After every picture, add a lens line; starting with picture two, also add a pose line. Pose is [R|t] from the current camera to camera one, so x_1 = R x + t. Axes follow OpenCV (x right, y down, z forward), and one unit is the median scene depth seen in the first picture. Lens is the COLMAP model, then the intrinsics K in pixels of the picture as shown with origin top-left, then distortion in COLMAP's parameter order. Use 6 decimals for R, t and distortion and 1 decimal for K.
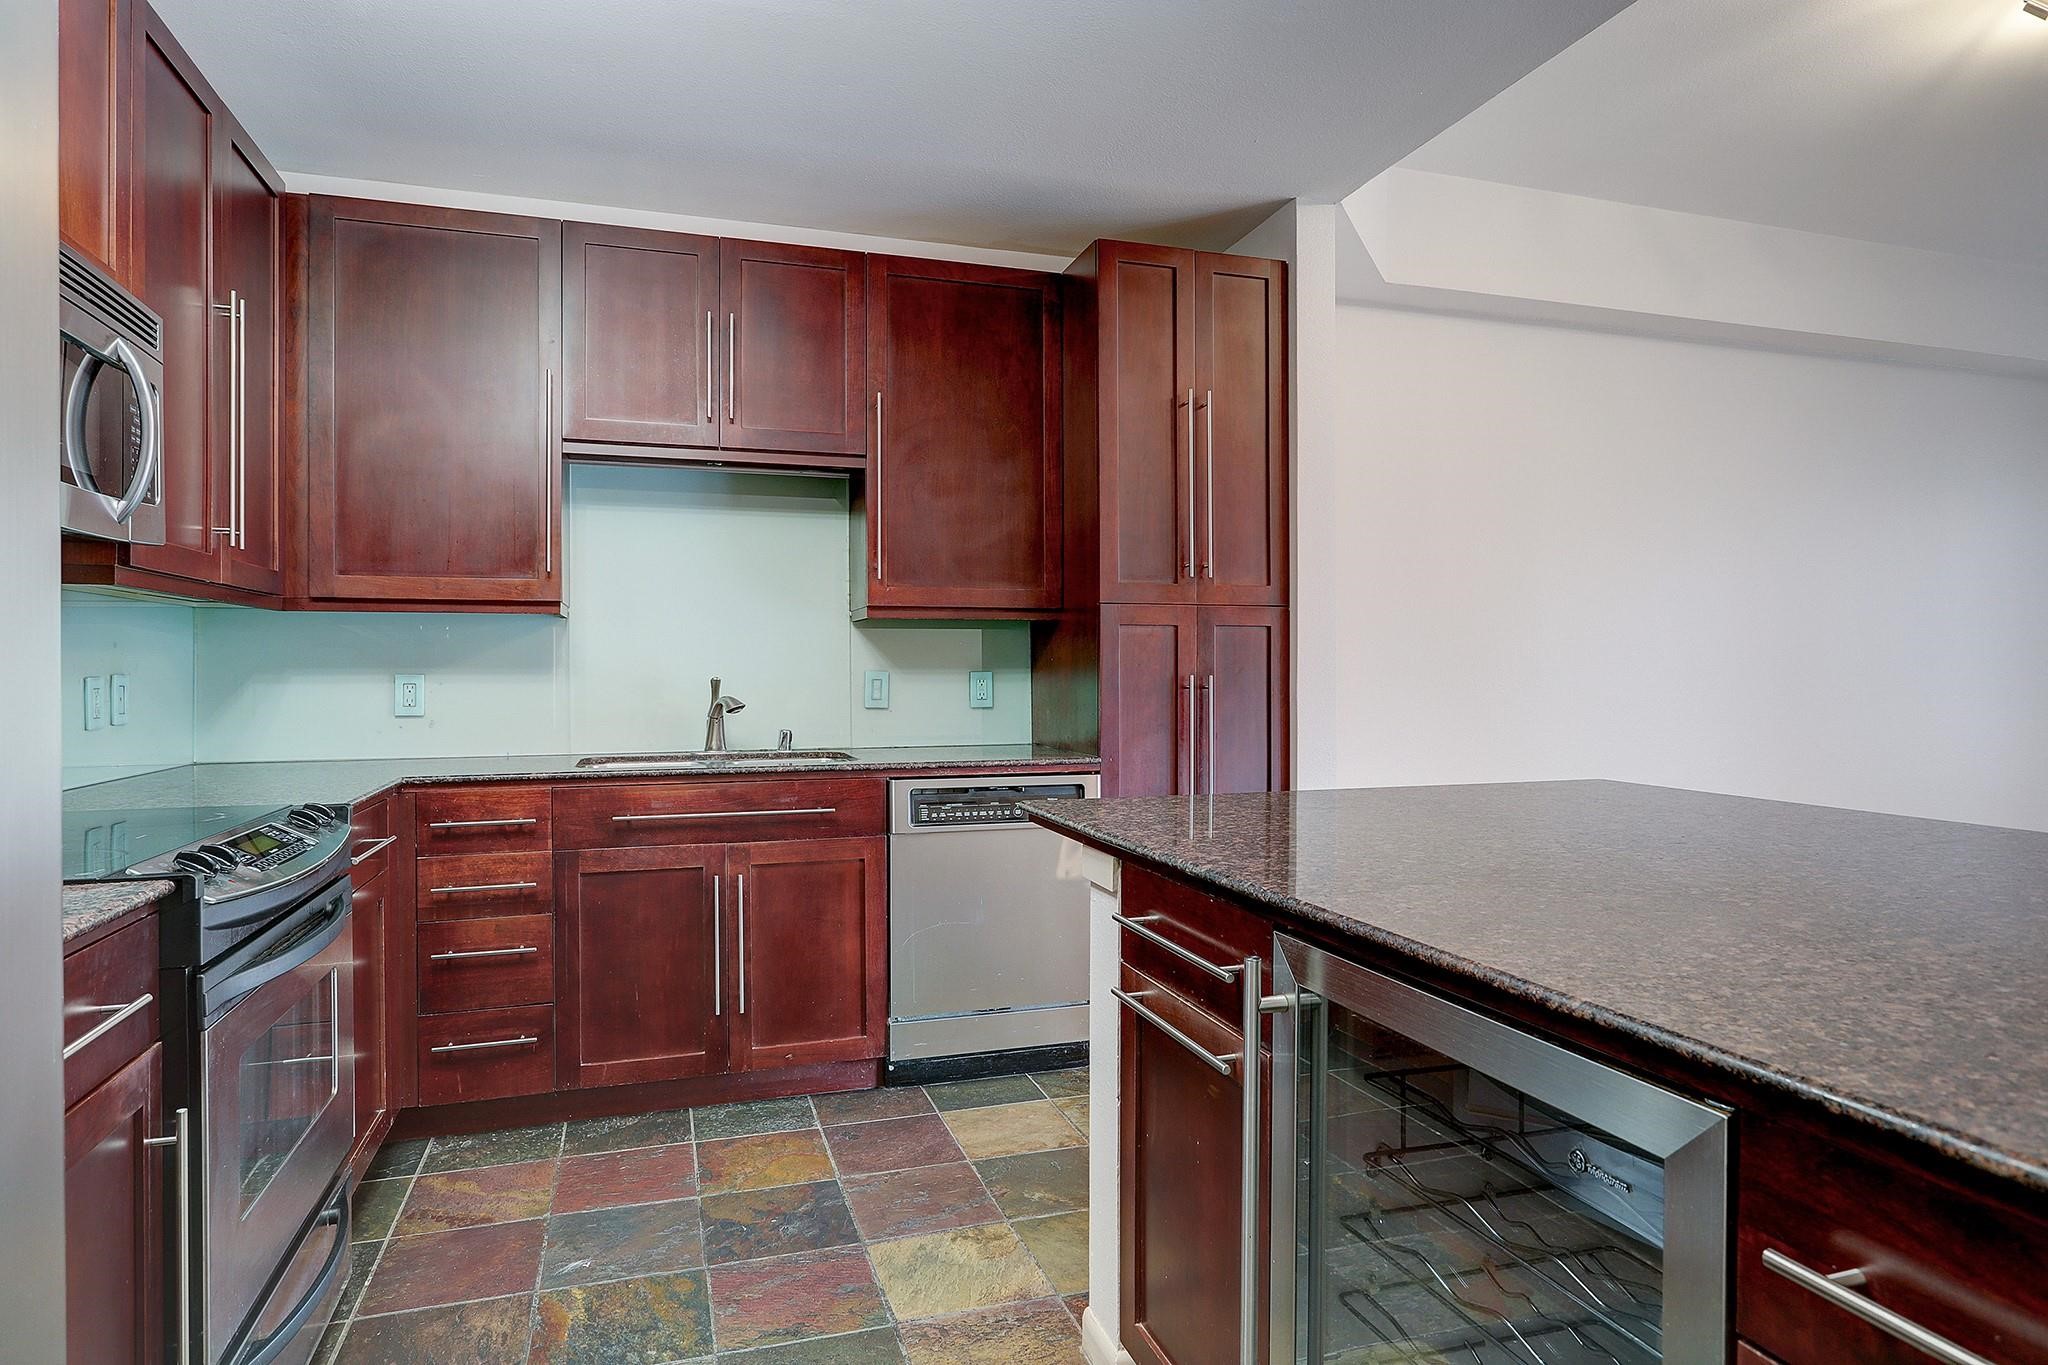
lens RADIAL K [[1186.6, 0, 1023.6], [0, 1186.6, 662.7], [0, 0, 1]] dist [-0.002535, -0.002313]
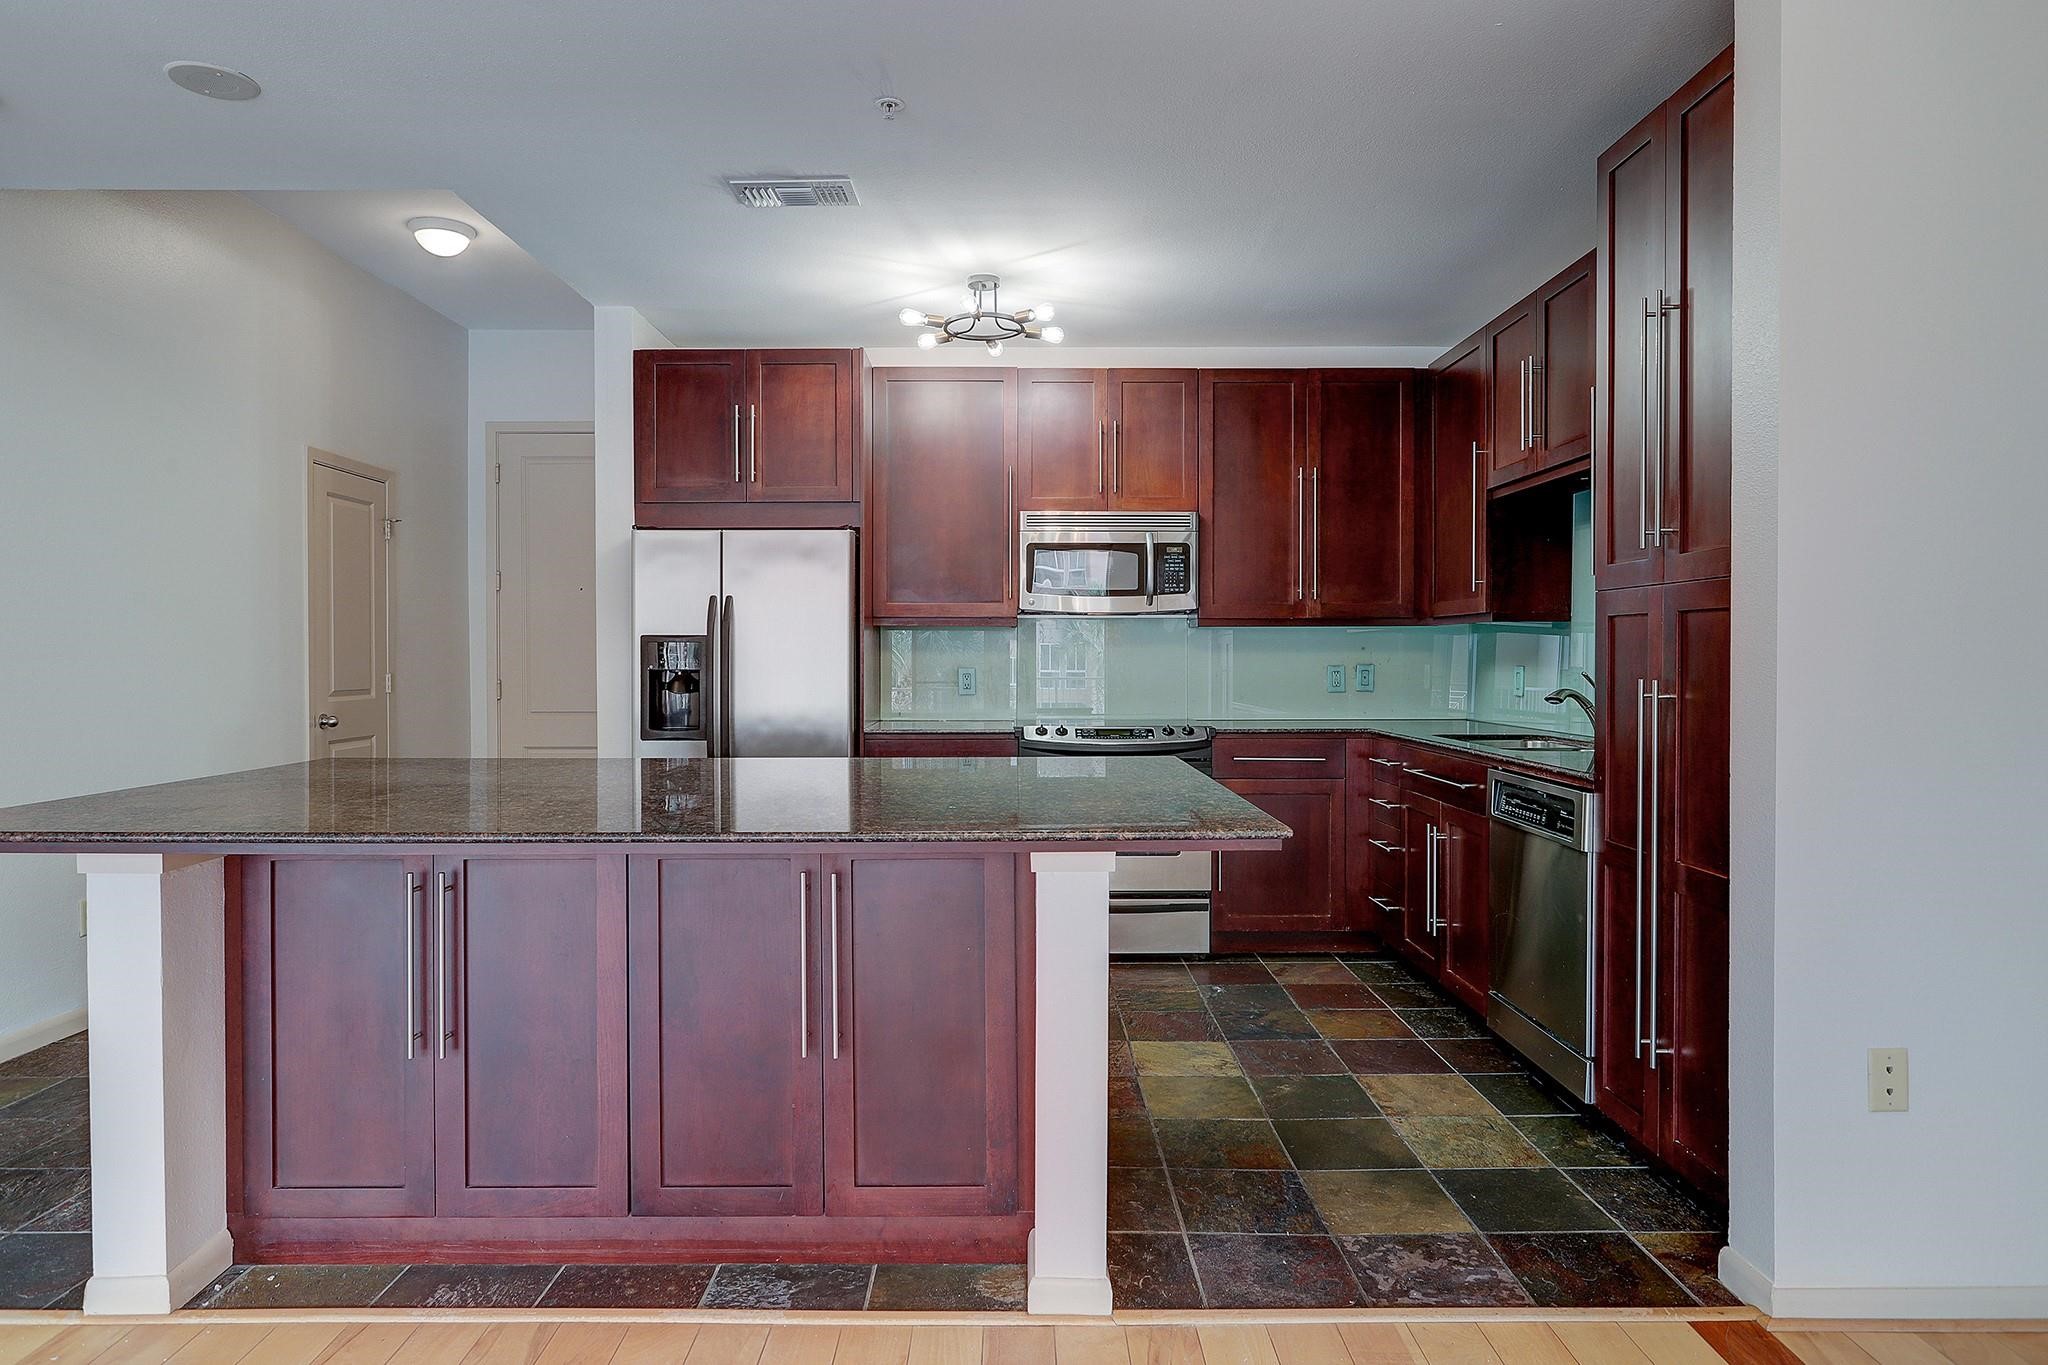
lens RADIAL K [[1186.6, 0, 1023.6], [0, 1186.6, 662.7], [0, 0, 1]] dist [-0.002535, -0.002313]
pose [[-0.307642, 0.009088, -0.951459, 1.360360], [0.000292, 0.999955, 0.009457, -0.019454], [0.951502, 0.002632, -0.307631, 1.173087]]
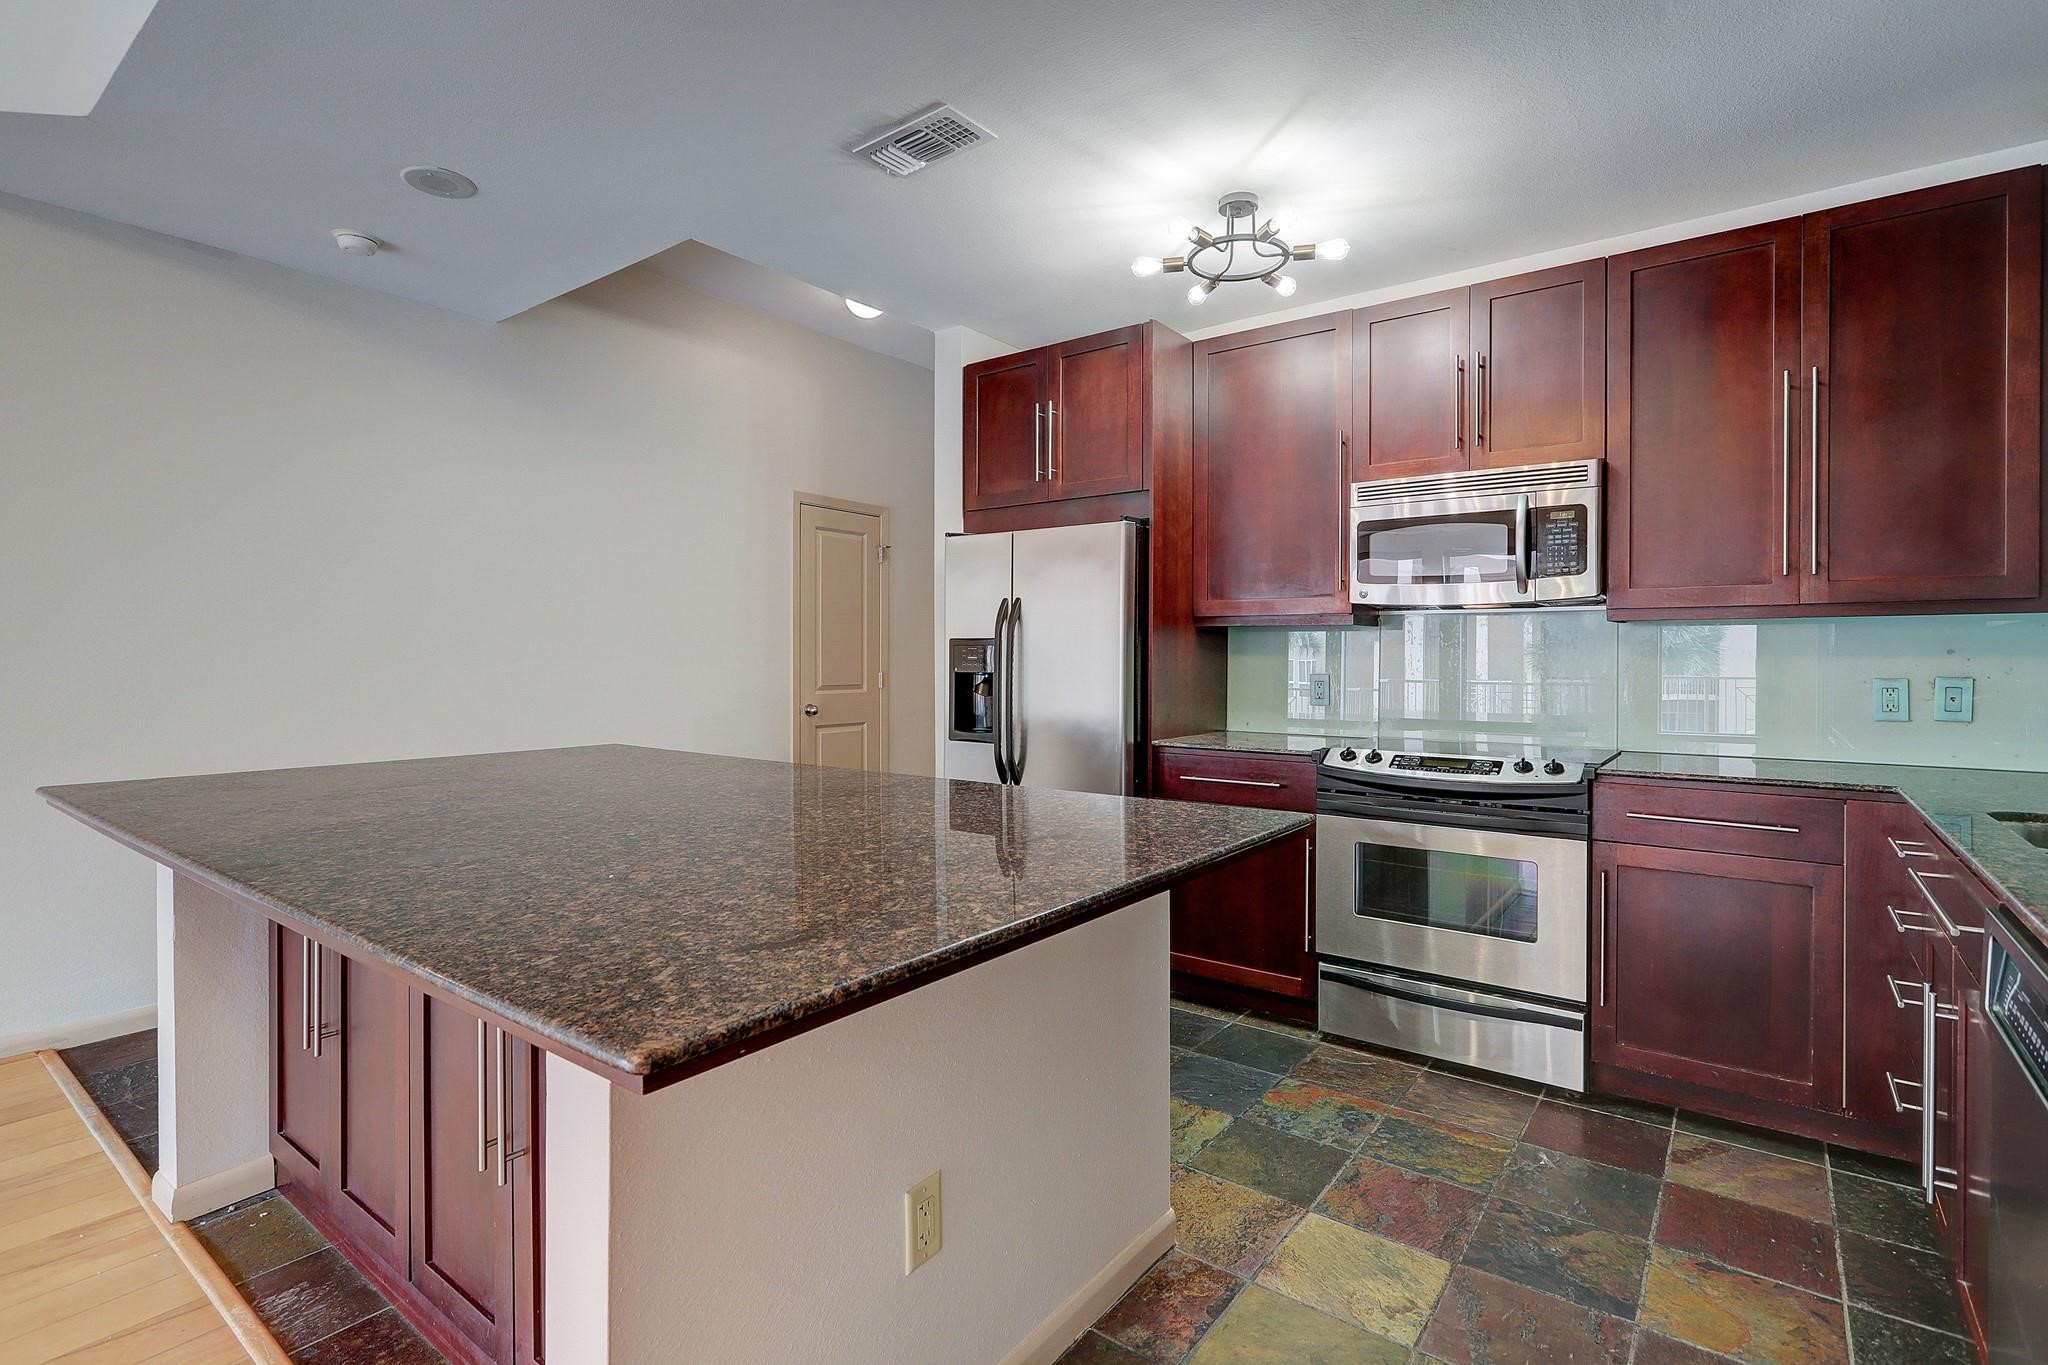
lens RADIAL K [[984.7, 0, 1023.7], [0, 984.7, 658.9], [0, 0, 1]] dist [0.001656, -0.000643]
pose [[-0.820032, -0.000748, -0.572317, 0.609015], [-0.003030, 0.999991, 0.003035, -0.017105], [0.572309, 0.004223, -0.820027, 1.405540]]
